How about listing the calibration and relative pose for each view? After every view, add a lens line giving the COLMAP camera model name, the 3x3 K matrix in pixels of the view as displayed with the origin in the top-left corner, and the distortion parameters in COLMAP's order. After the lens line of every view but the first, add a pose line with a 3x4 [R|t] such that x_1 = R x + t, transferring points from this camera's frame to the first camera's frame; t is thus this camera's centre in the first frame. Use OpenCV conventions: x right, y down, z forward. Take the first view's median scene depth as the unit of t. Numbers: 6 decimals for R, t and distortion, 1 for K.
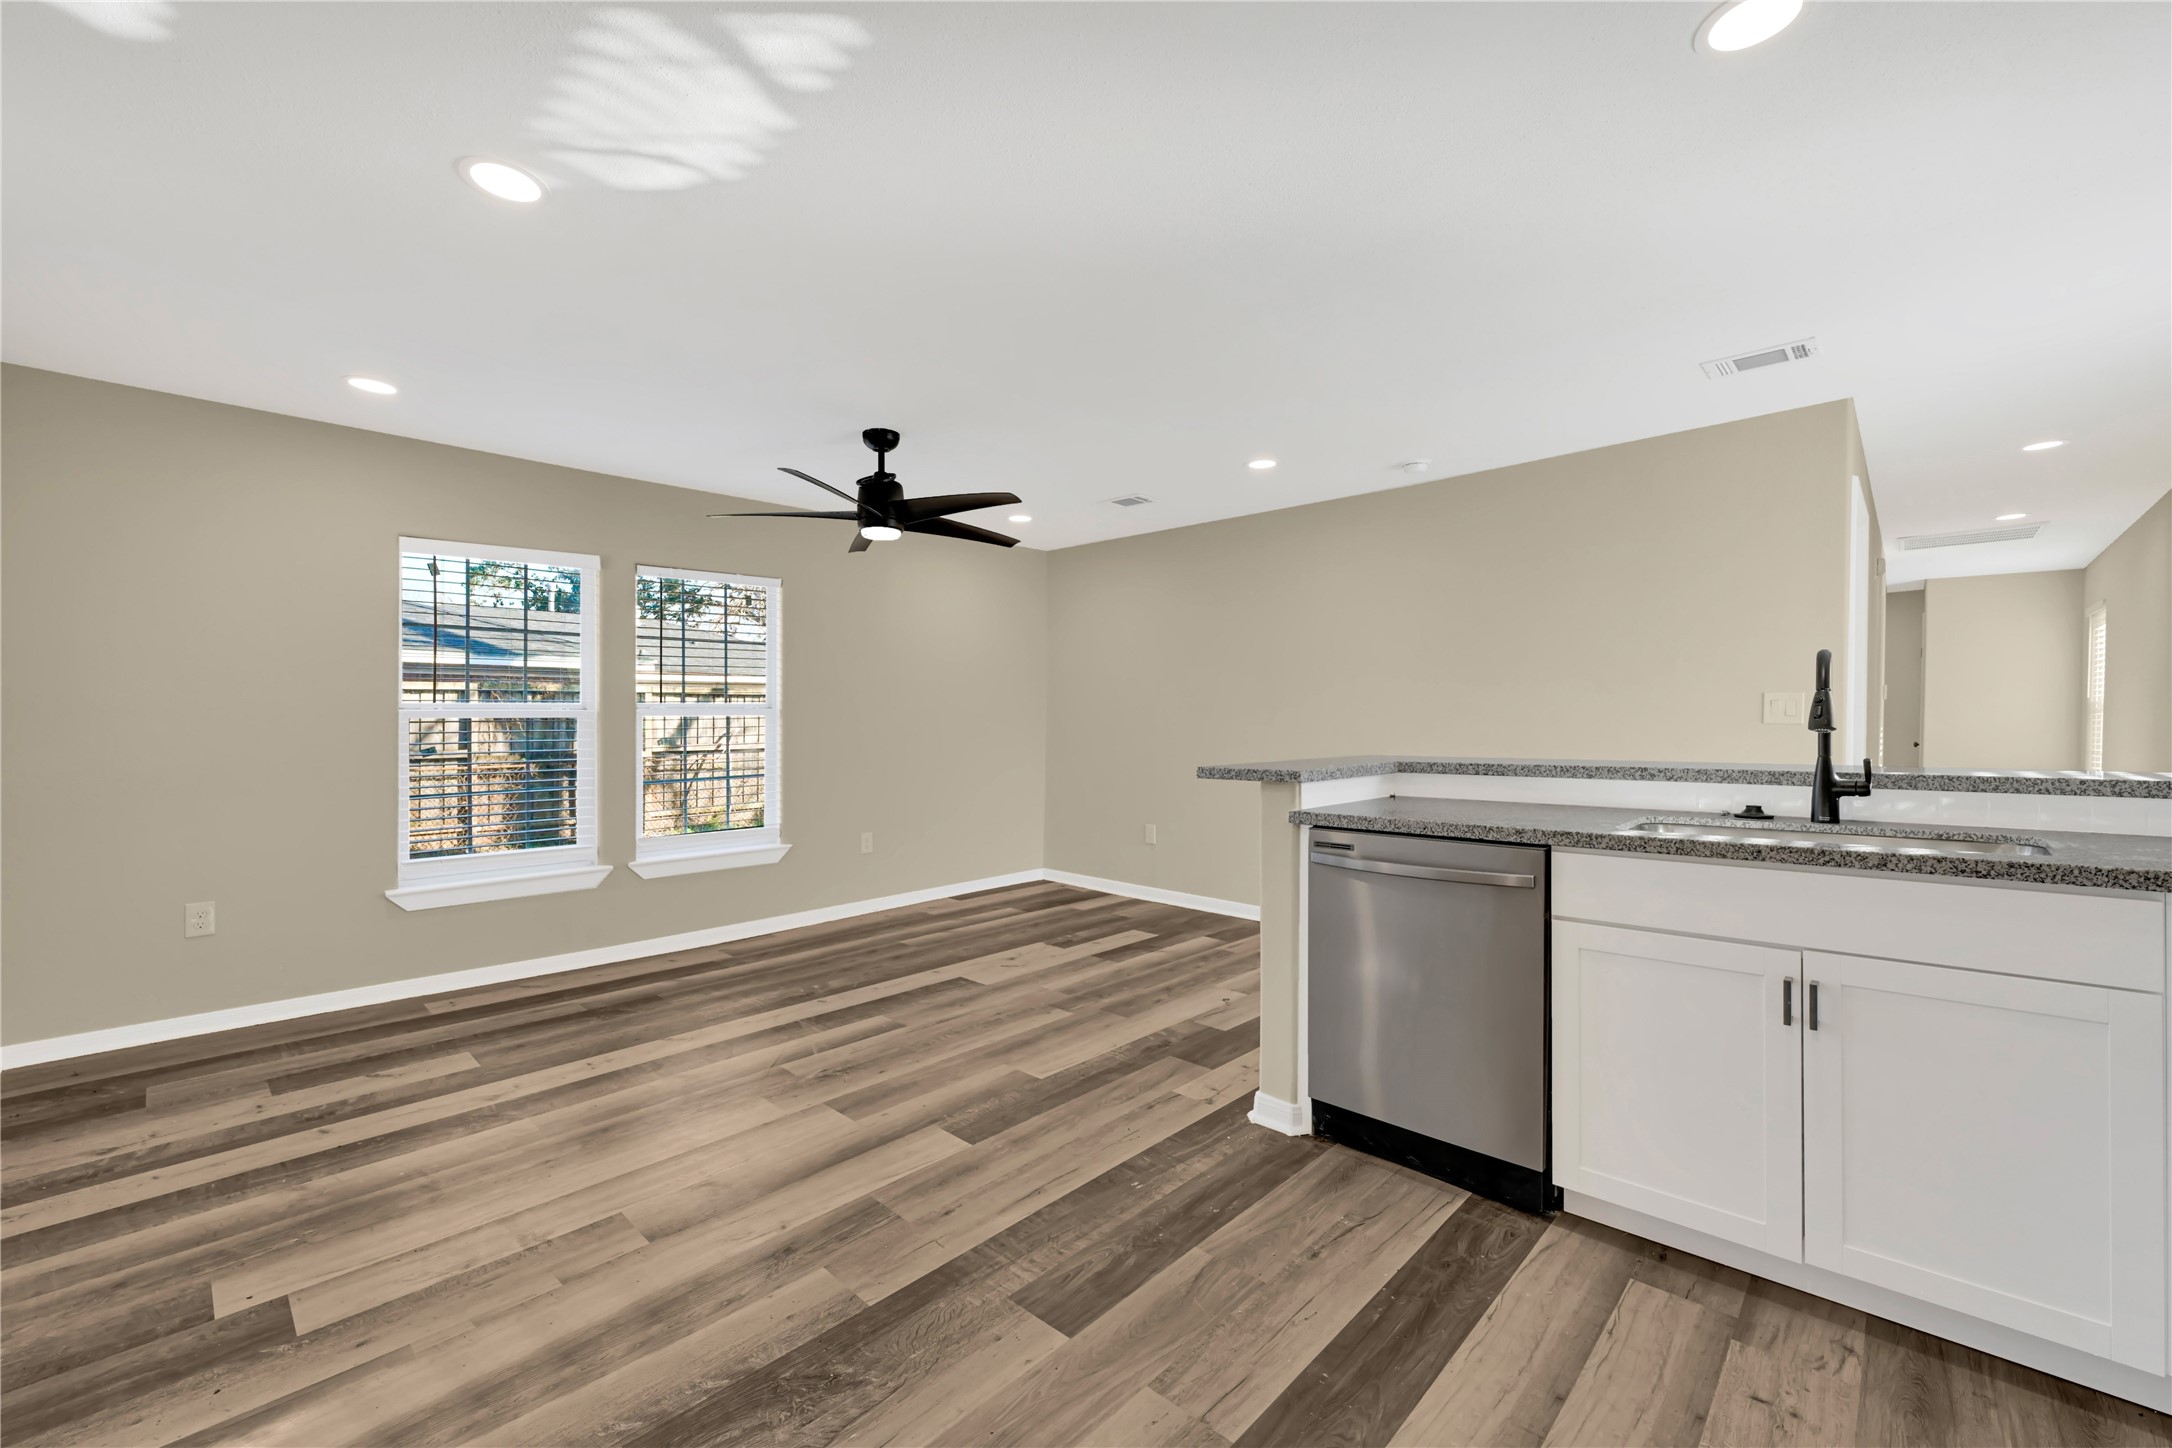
lens RADIAL K [[878.4, 0, 1093.7], [0, 878.4, 726.1], [0, 0, 1]] dist [0.001522, -0.000096]
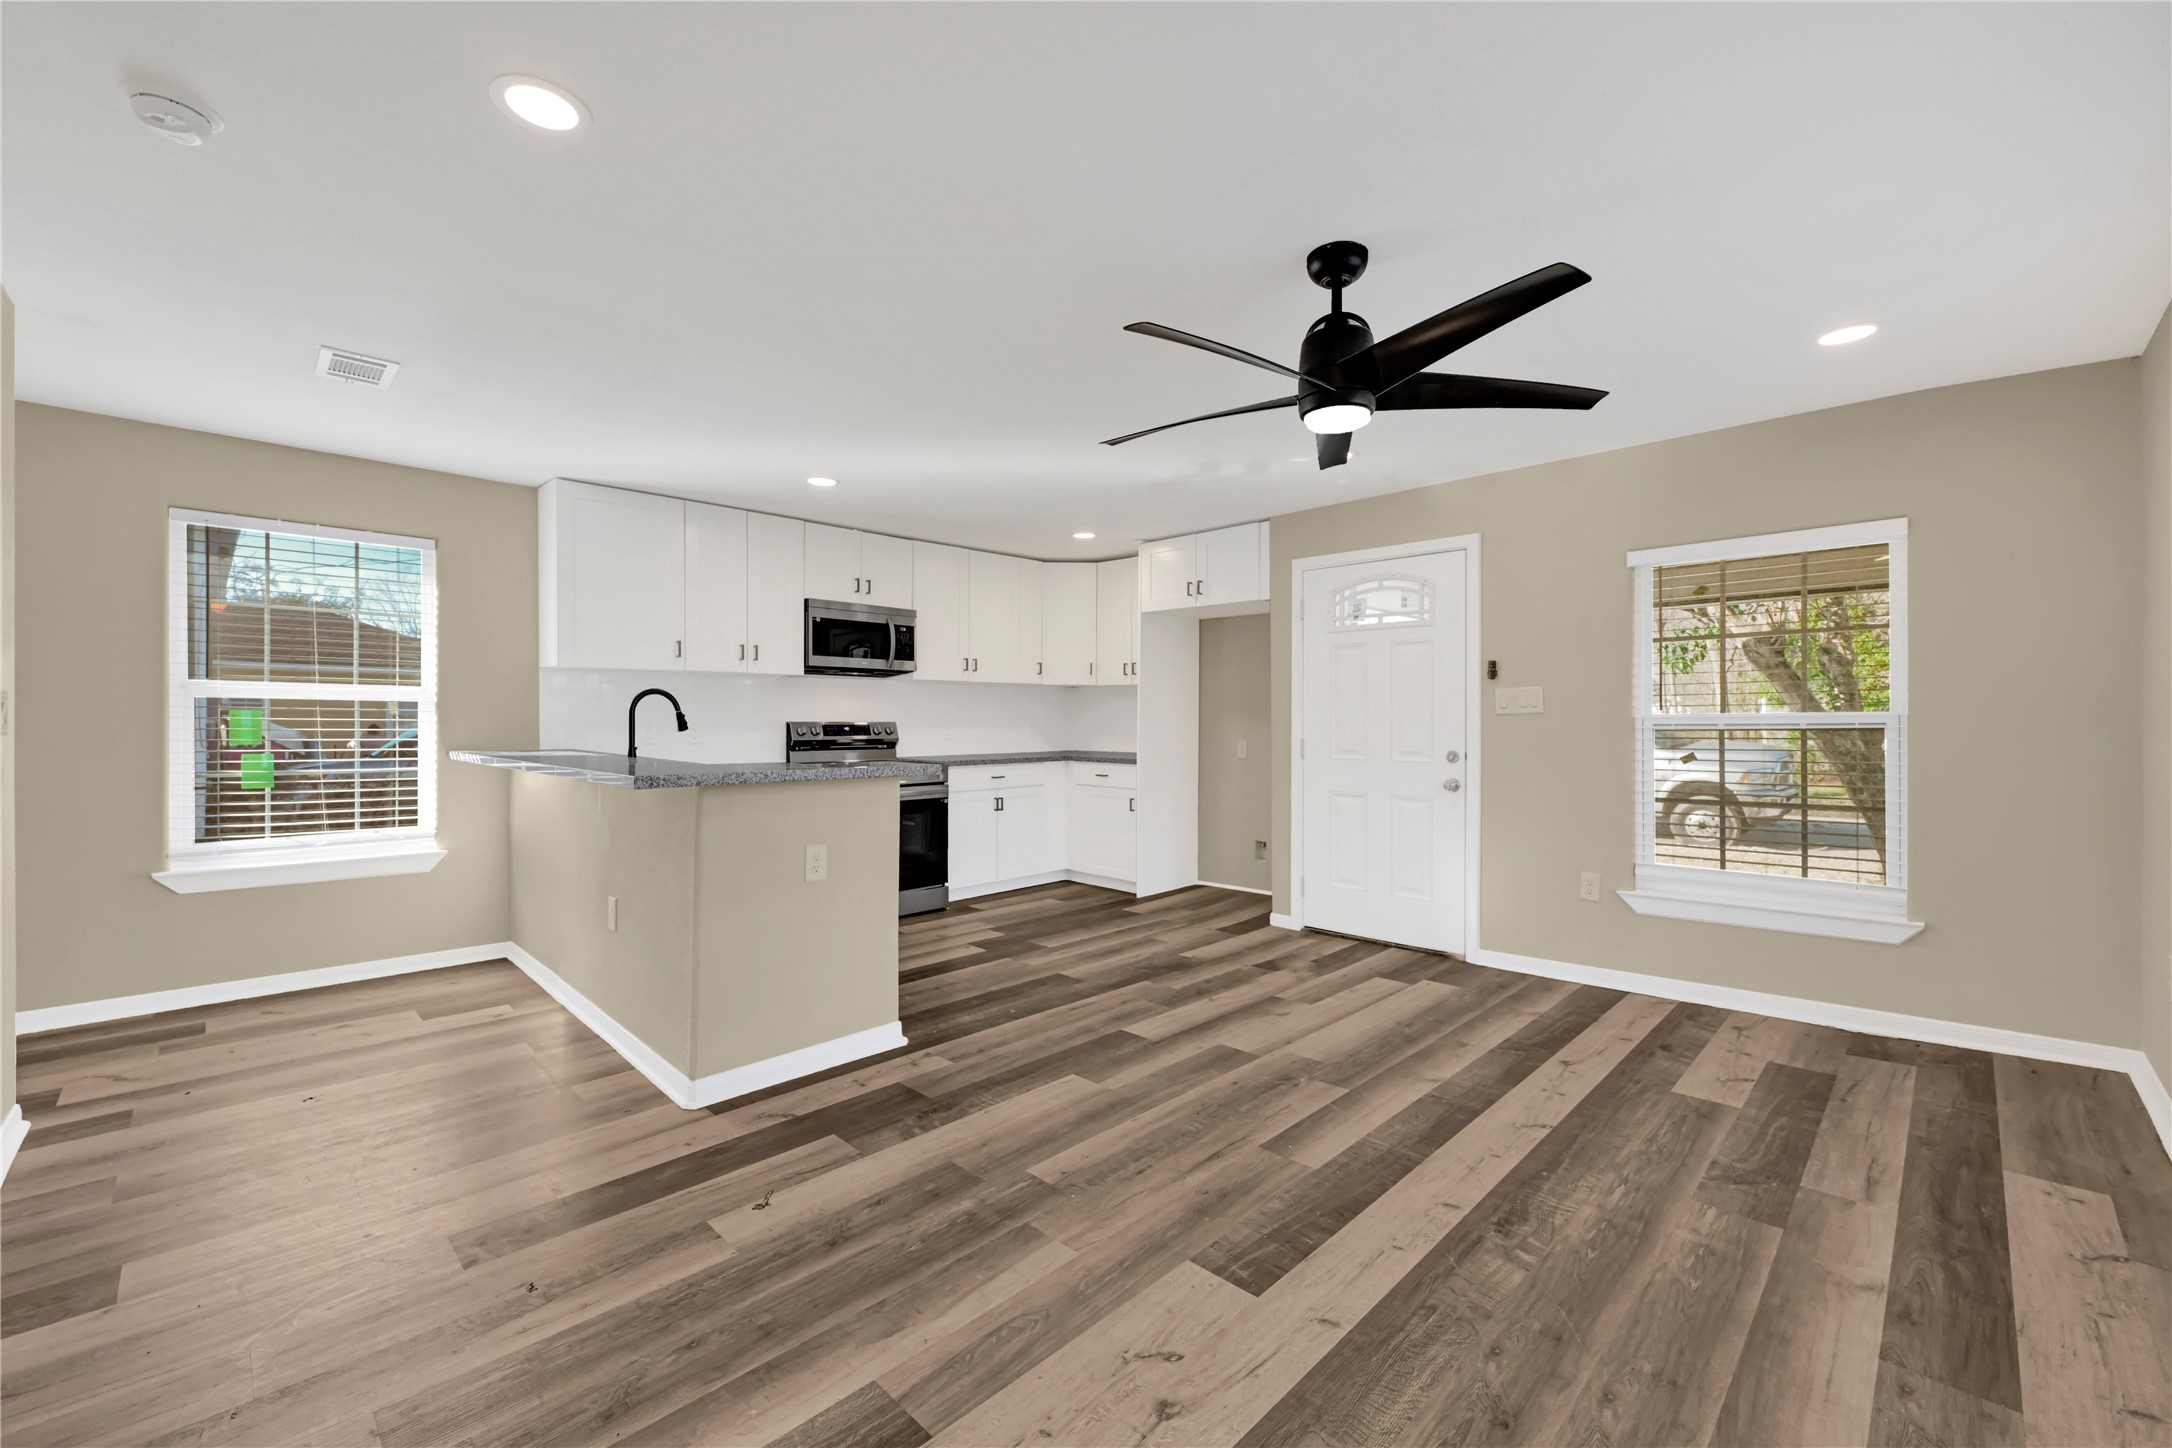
lens RADIAL K [[878.4, 0, 1084.9], [0, 878.4, 723.0], [0, 0, 1]] dist [0.001522, -0.000096]
pose [[-0.999304, 0.007394, 0.036550, -0.129800], [0.007690, 0.999939, 0.007958, -0.020218], [-0.036489, 0.008233, -0.999300, 2.290438]]
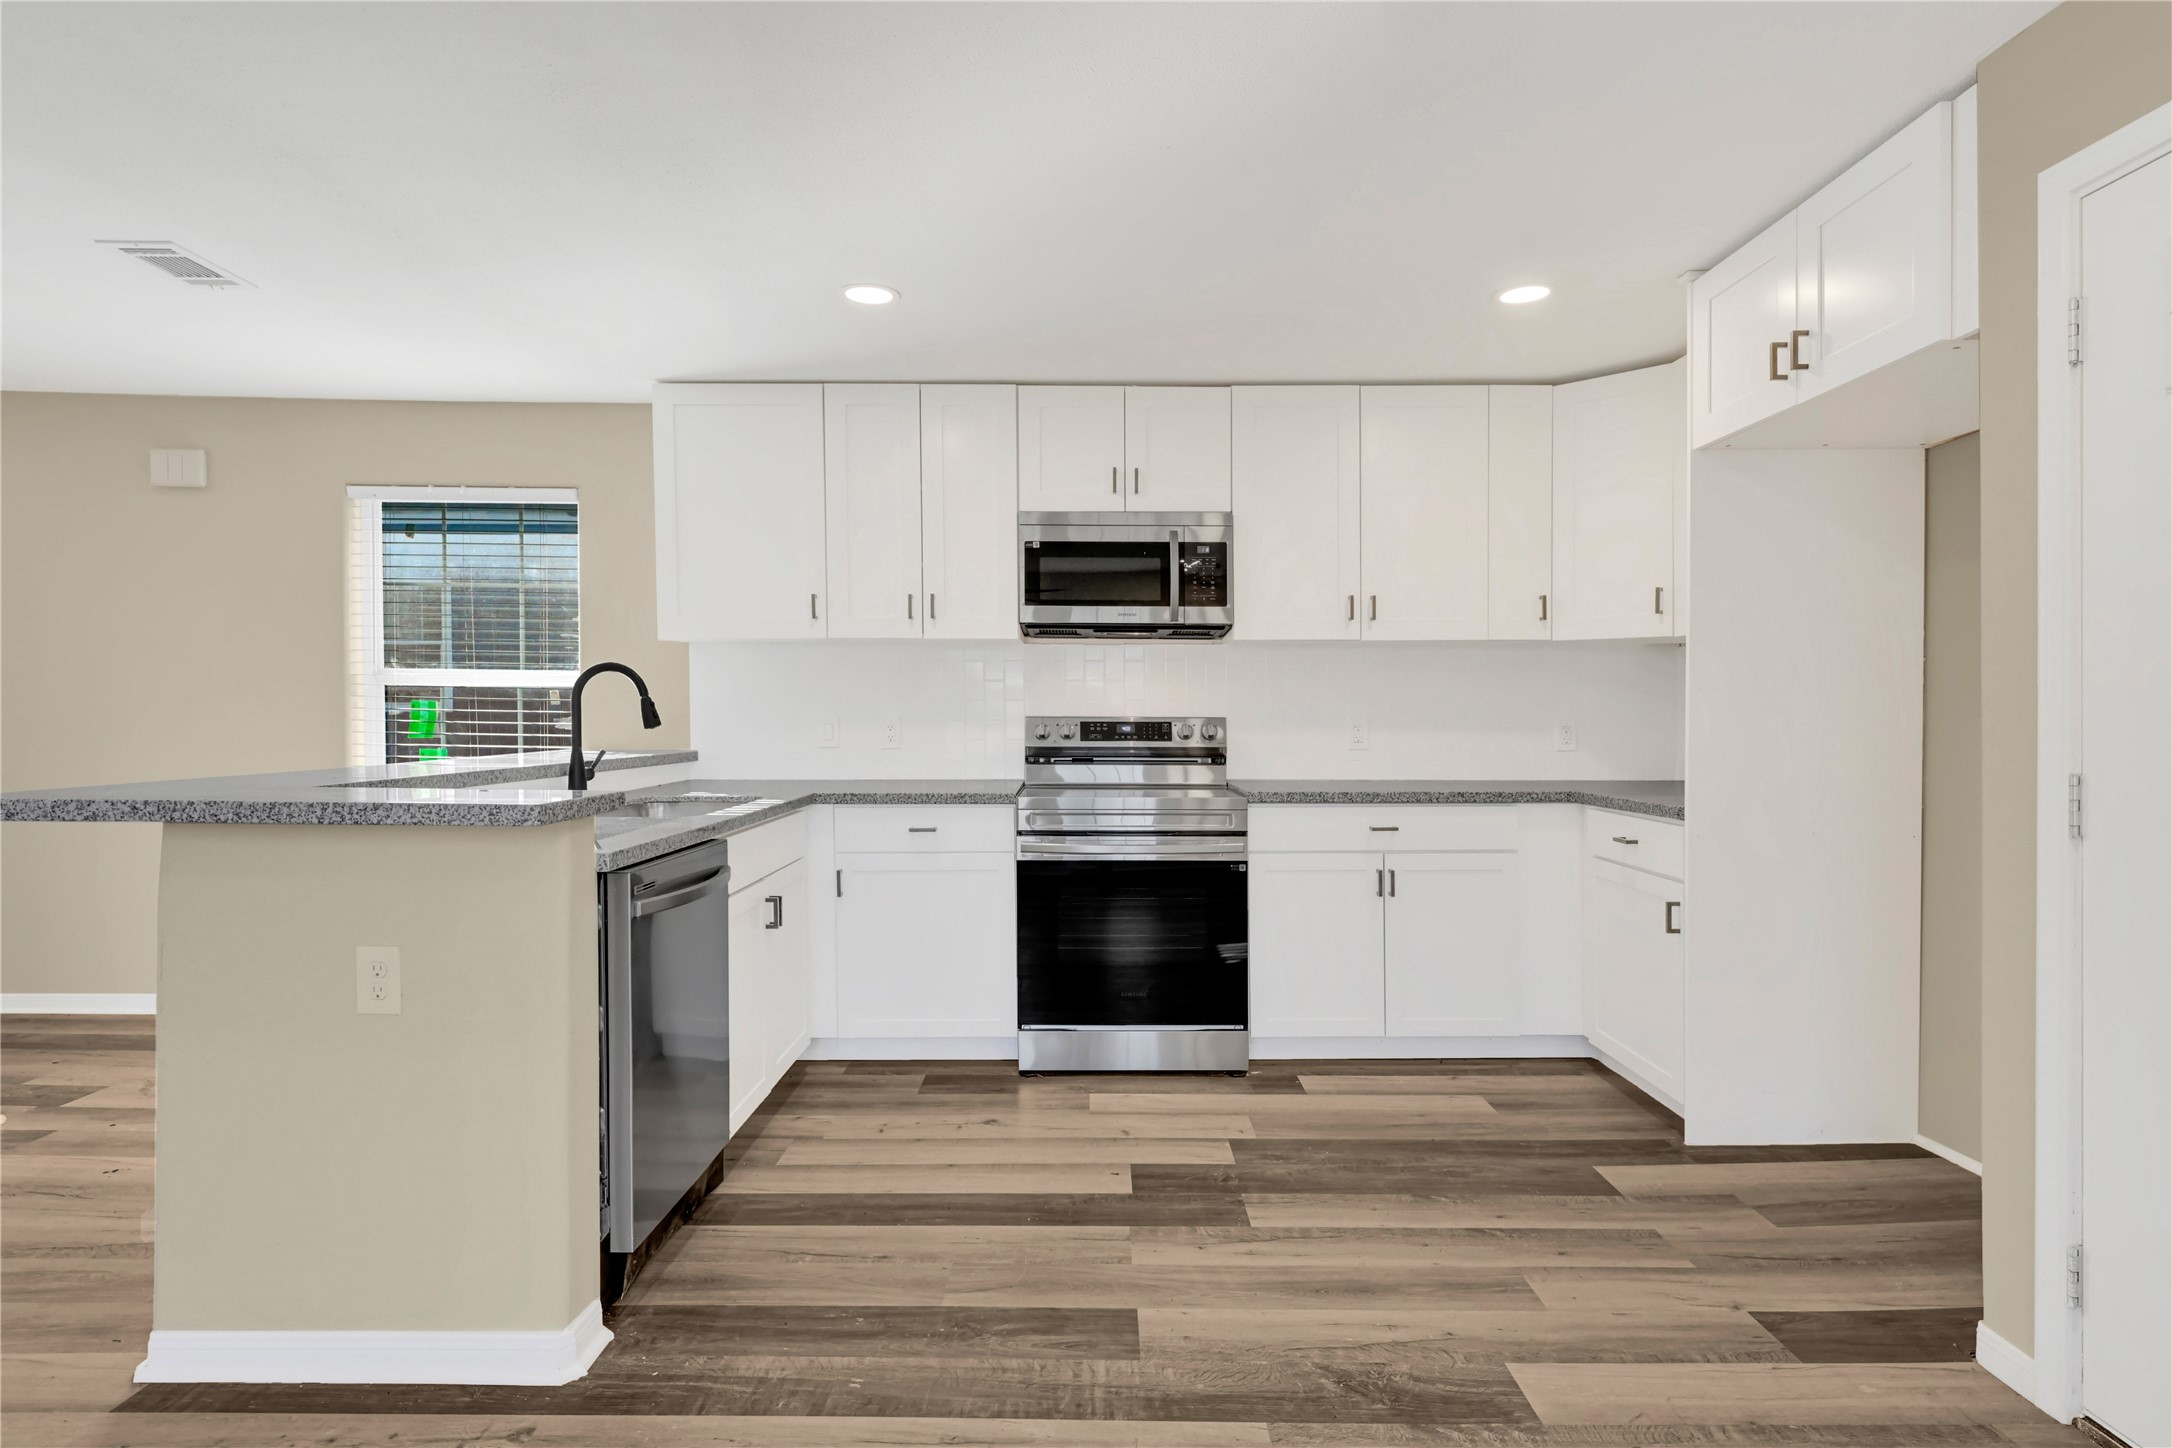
lens RADIAL K [[1144.1, 0, 1090.8], [0, 1144.1, 726.8], [0, 0, 1]] dist [0.004019, -0.001722]
pose [[-0.678967, -0.001046, 0.734168, -0.655268], [0.004801, 0.999971, 0.005865, -0.005497], [-0.734153, 0.007507, -0.678942, 1.294557]]
